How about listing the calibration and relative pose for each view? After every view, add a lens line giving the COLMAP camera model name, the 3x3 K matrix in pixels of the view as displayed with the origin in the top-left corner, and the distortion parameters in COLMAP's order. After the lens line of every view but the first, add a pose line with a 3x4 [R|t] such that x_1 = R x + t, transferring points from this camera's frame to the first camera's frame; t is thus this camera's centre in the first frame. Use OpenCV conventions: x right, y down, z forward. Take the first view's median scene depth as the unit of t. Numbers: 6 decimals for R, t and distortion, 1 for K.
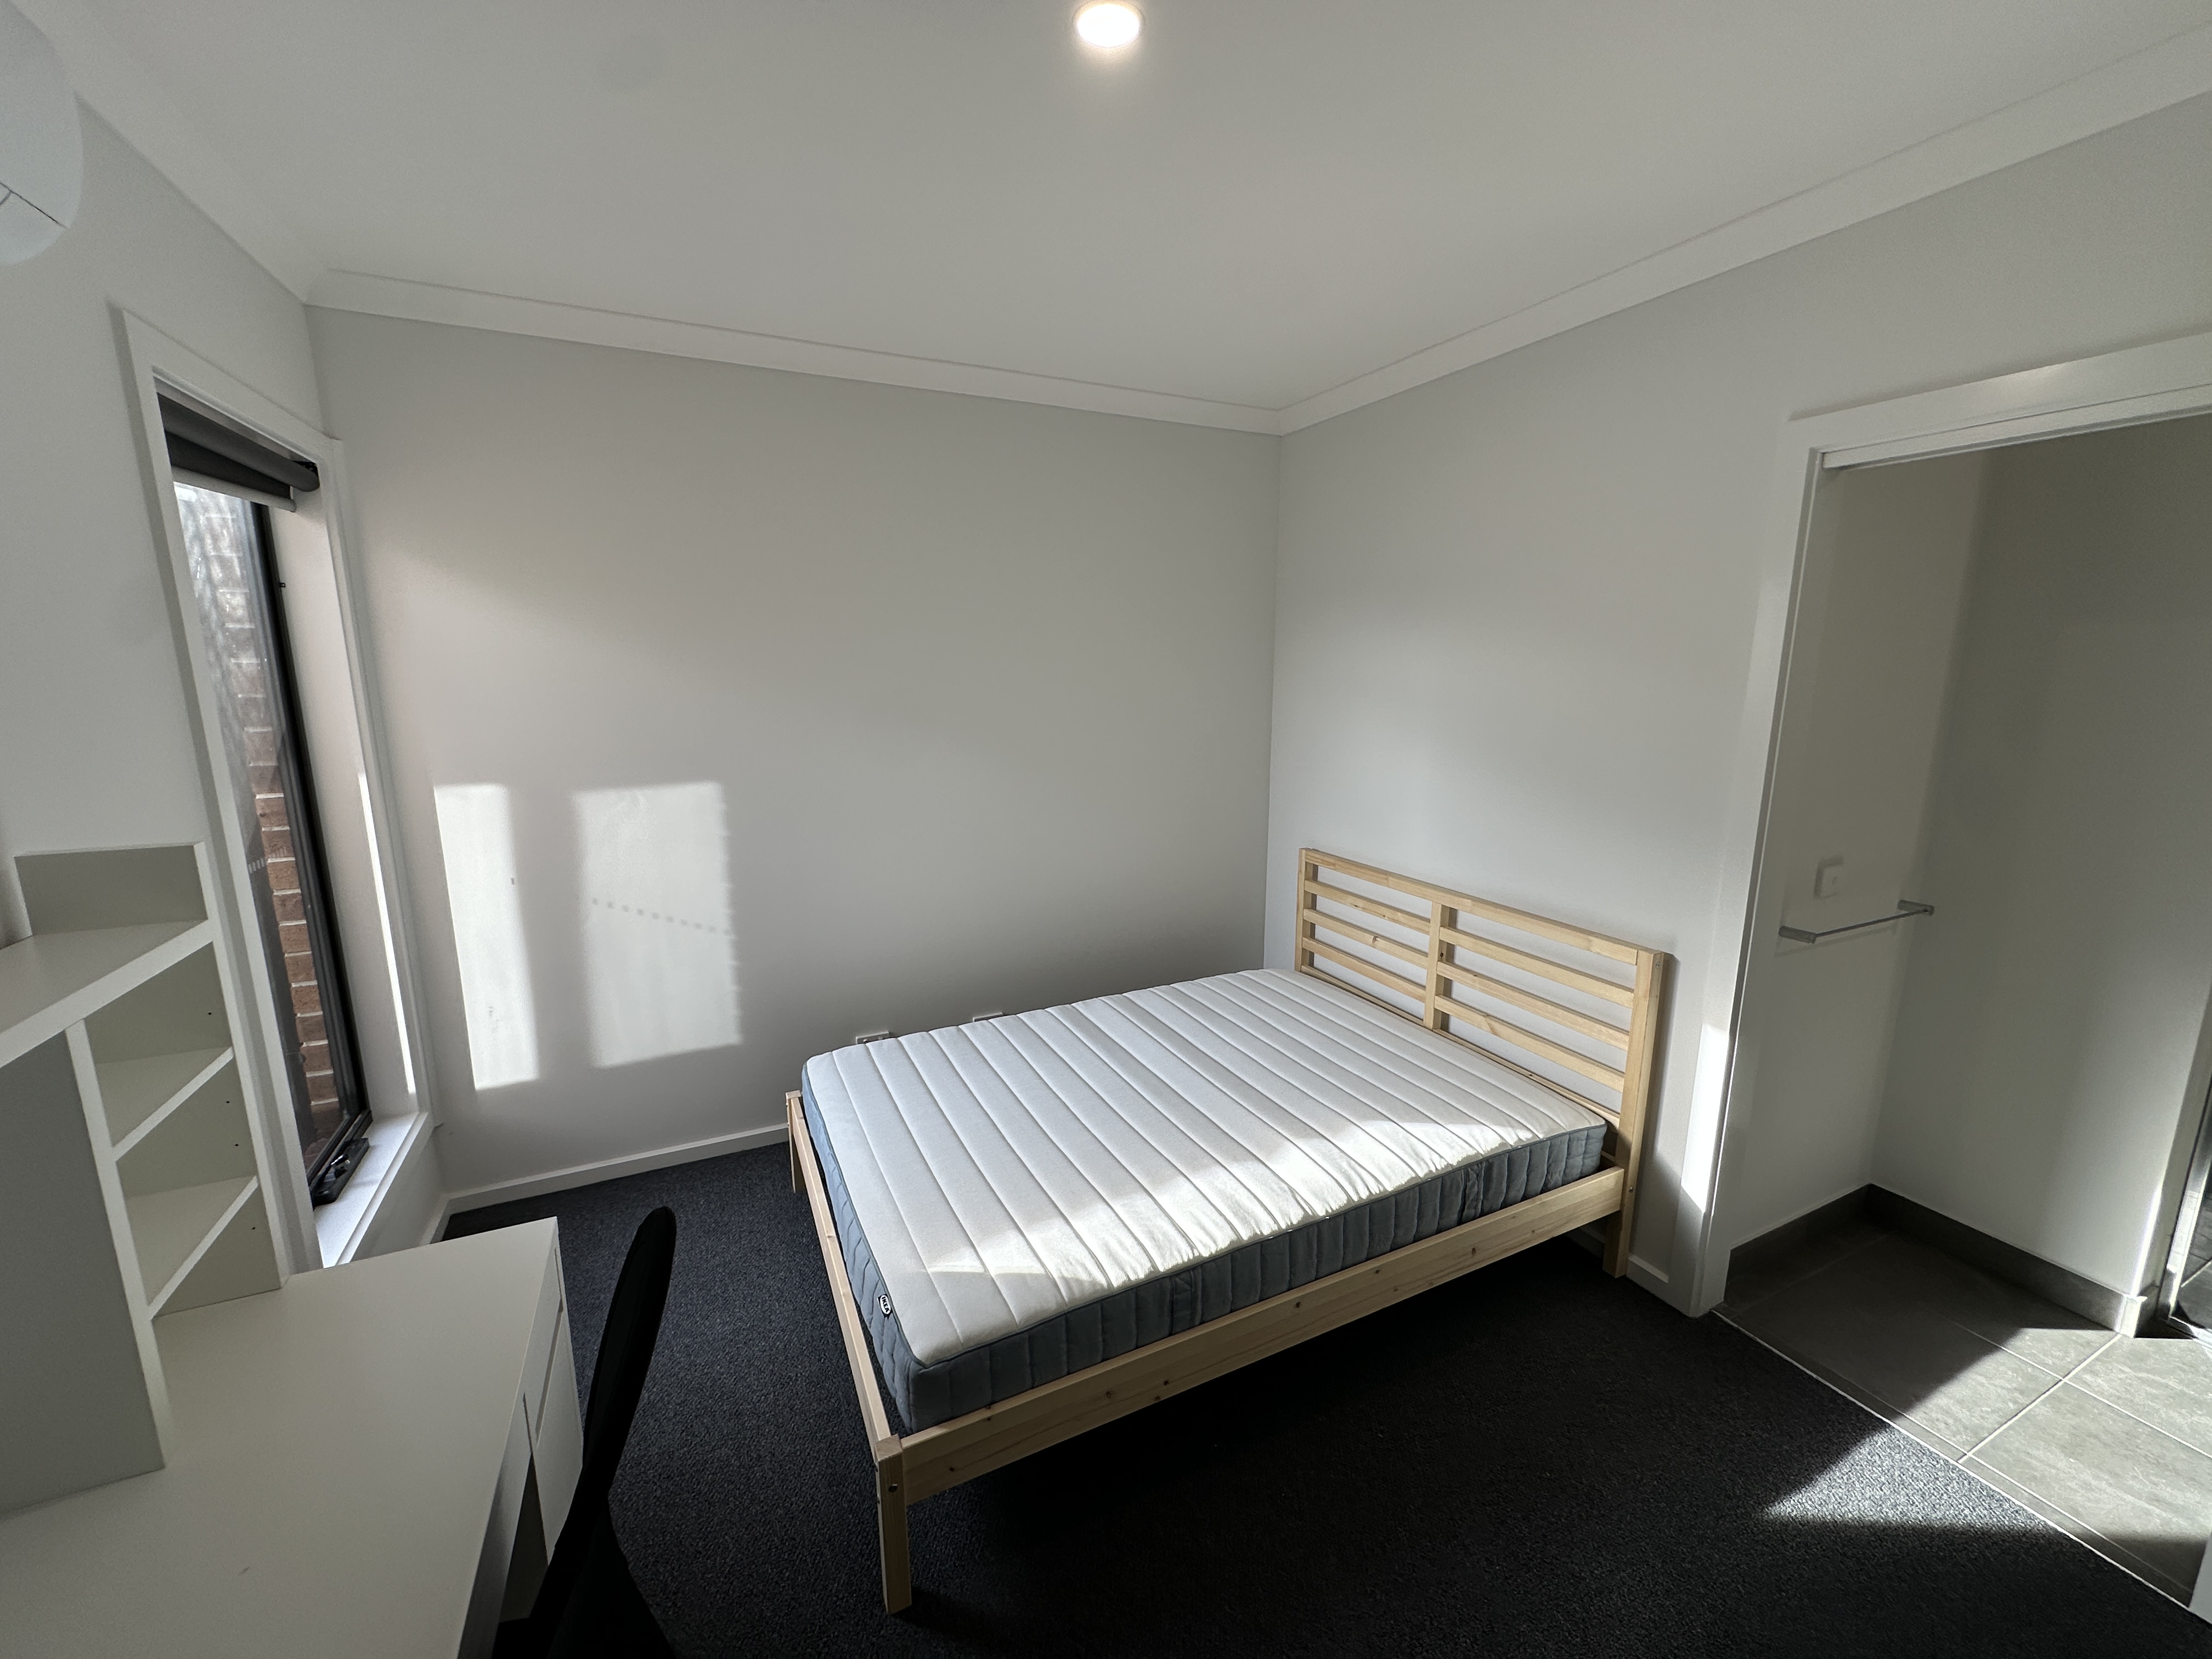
lens RADIAL K [[881.9, 0, 1106.6], [0, 881.9, 830.6], [0, 0, 1]] dist [0.011202, 0.000105]
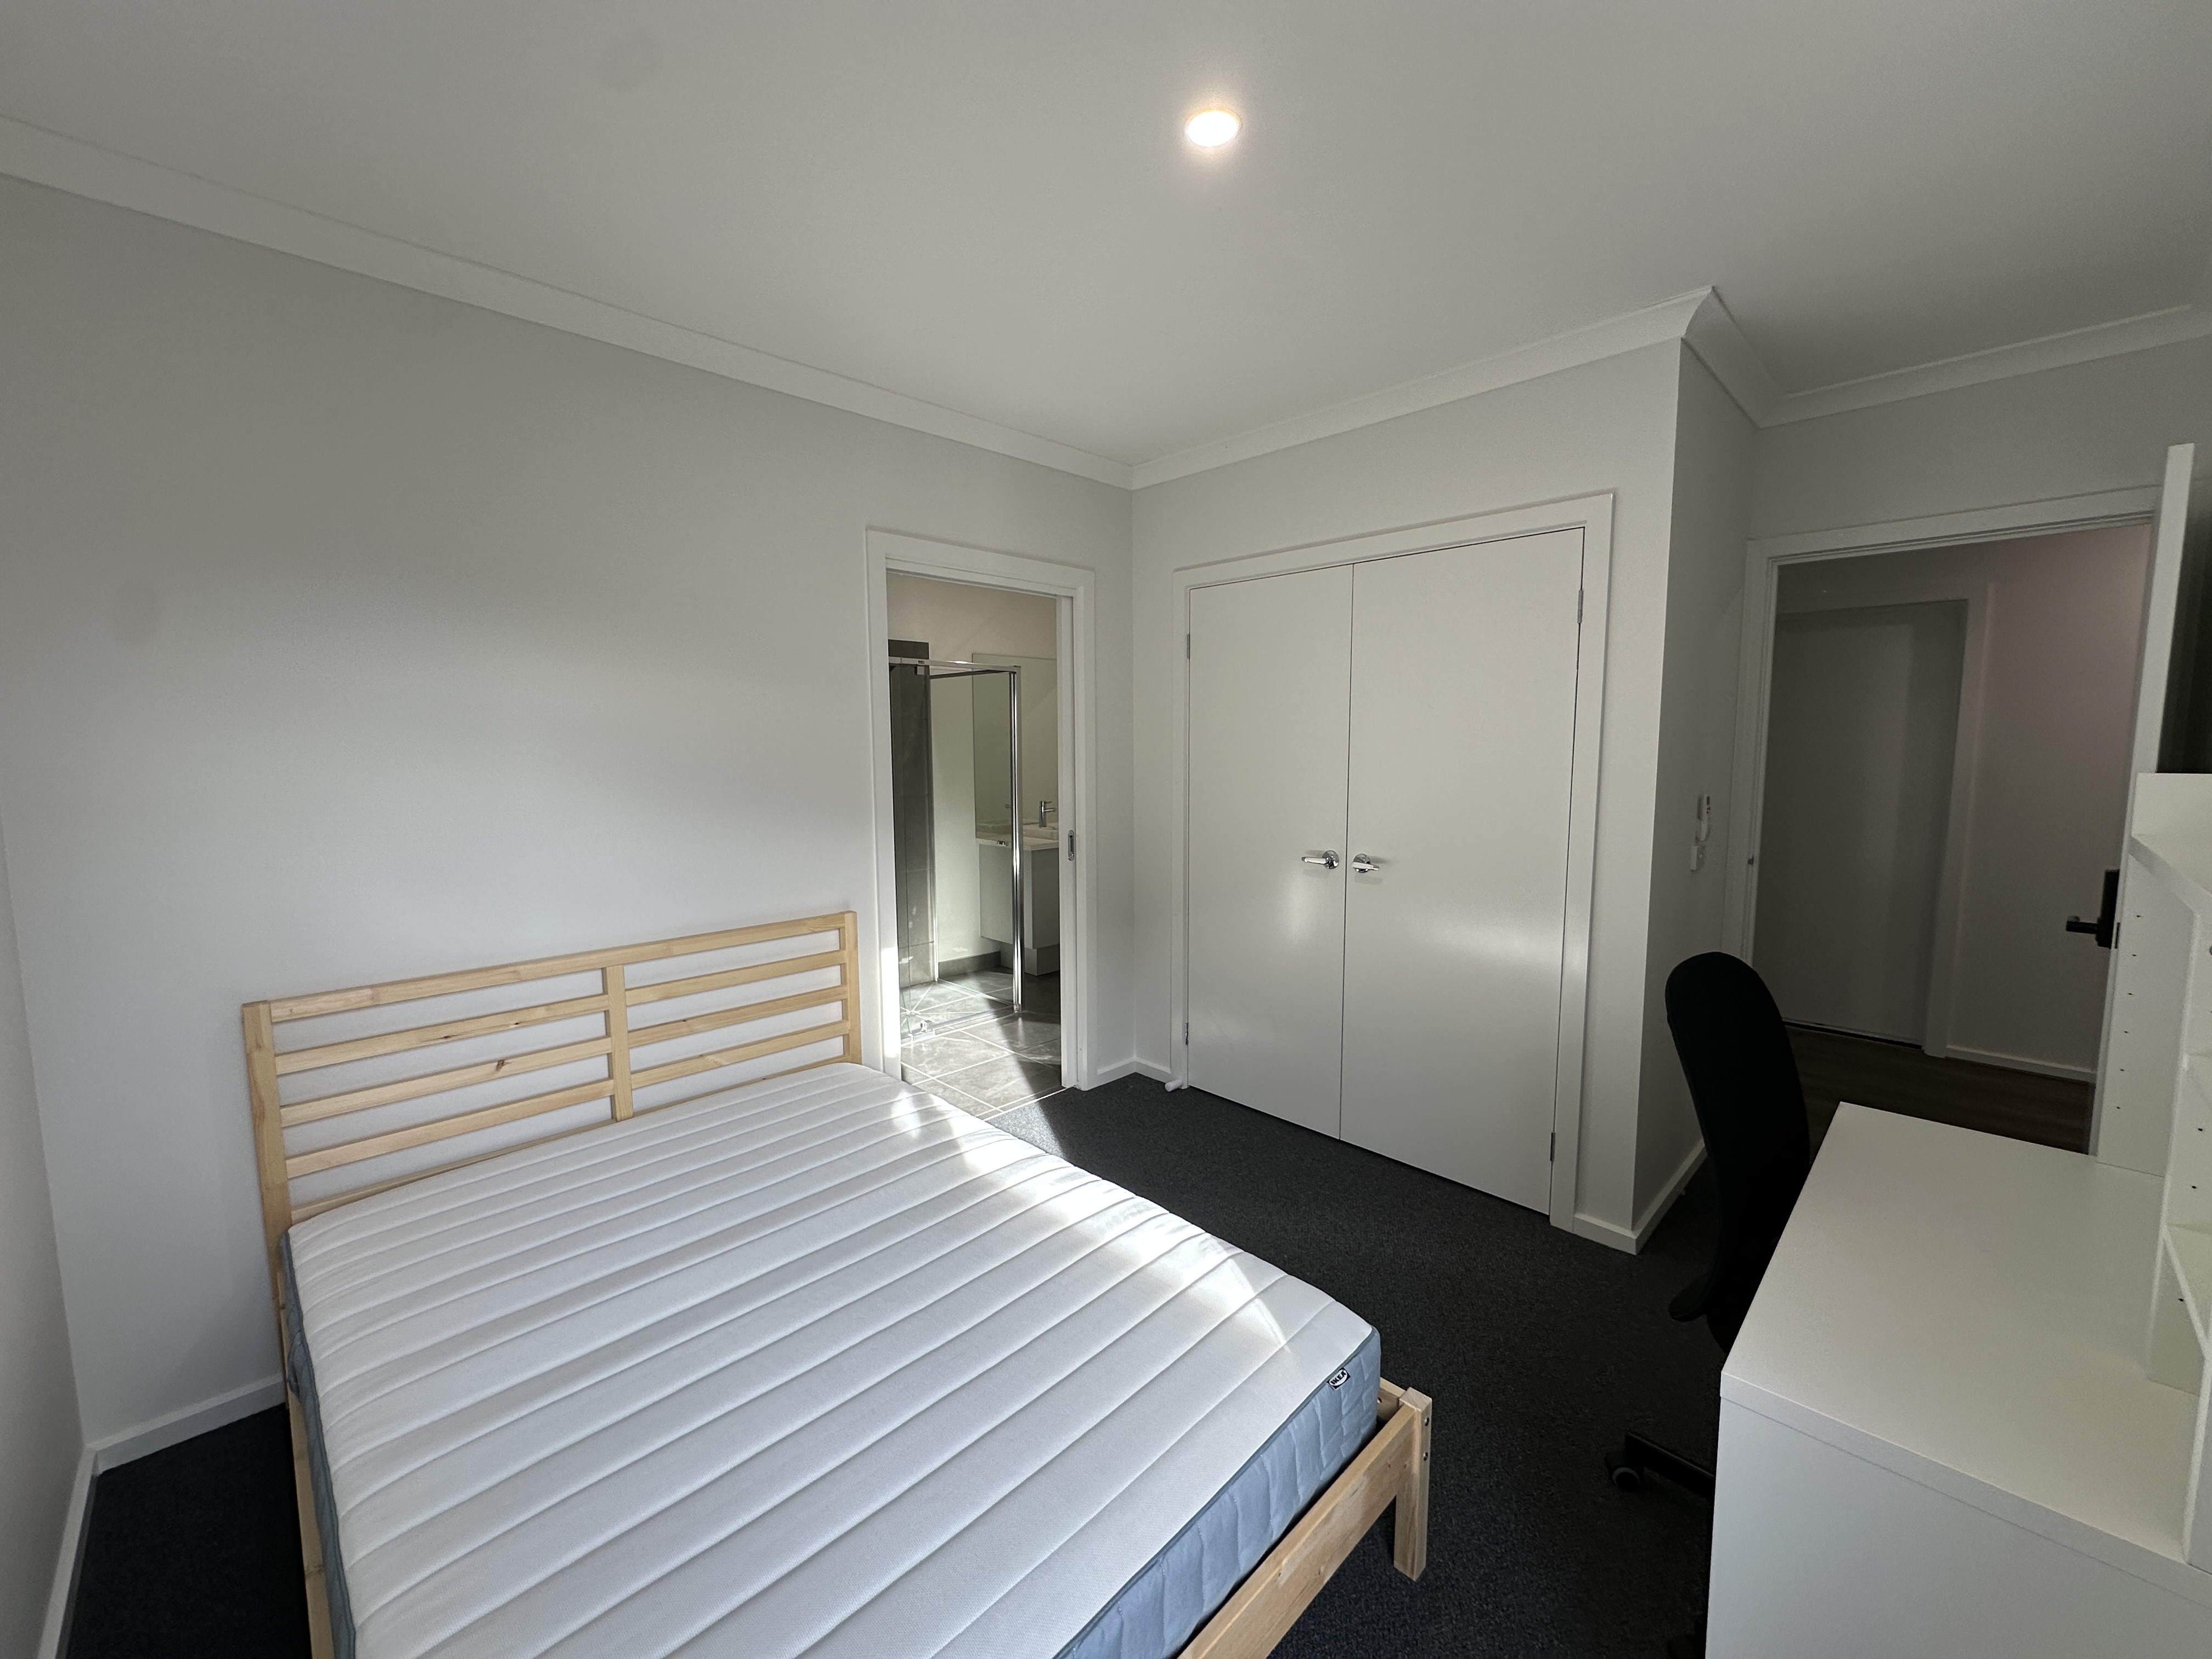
lens RADIAL K [[881.9, 0, 1113.6], [0, 881.9, 826.3], [0, 0, 1]] dist [0.011202, 0.000105]
pose [[-0.329450, -0.092961, 0.939585, -0.813466], [0.180925, 0.970484, 0.159457, -0.140362], [-0.926676, 0.222527, -0.302907, 1.166981]]
